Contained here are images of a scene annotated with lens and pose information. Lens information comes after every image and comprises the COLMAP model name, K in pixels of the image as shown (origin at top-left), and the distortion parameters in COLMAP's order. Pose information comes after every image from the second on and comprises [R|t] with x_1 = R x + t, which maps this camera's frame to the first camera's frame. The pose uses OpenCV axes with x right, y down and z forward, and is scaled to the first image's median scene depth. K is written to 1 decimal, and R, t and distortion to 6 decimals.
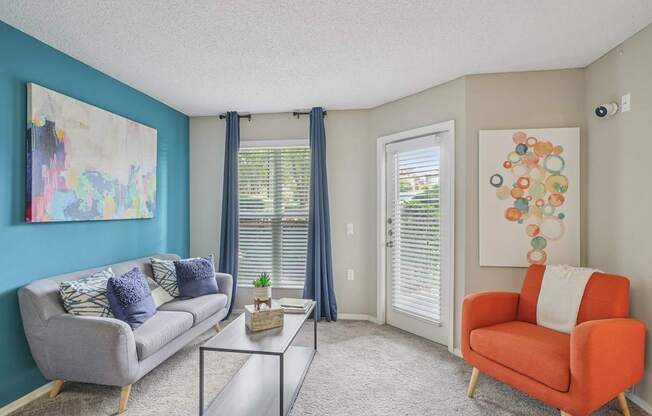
lens RADIAL K [[315.9, 0, 327.1], [0, 315.9, 204.9], [0, 0, 1]] dist [-0.005498, 0.002180]
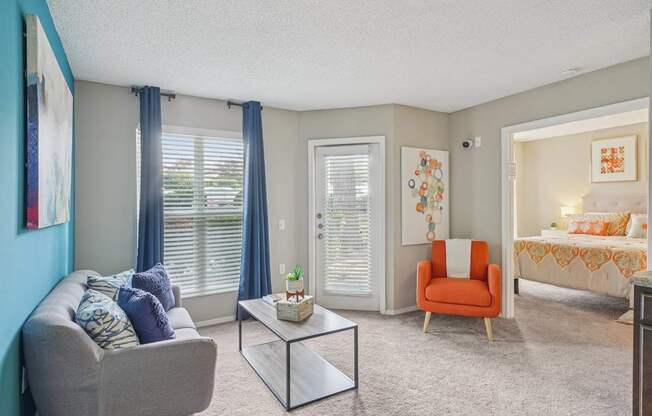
lens RADIAL K [[344.9, 0, 325.9], [0, 344.9, 208.2], [0, 0, 1]] dist [0.002262, 0.001567]
pose [[0.777043, -0.015315, 0.629261, -0.737448], [0.004119, 0.999806, 0.019247, 0.000486], [-0.629434, -0.012364, 0.776956, 0.045222]]
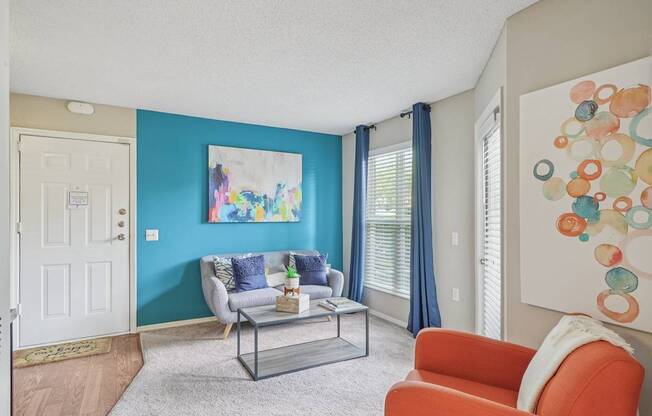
lens RADIAL K [[344.9, 0, 324.3], [0, 344.9, 209.9], [0, 0, 1]] dist [0.002262, 0.001567]
pose [[0.613045, -0.010285, -0.789981, 0.817923], [0.010620, 0.999932, -0.004778, 0.000197], [0.789977, -0.005461, 0.613112, 0.242379]]
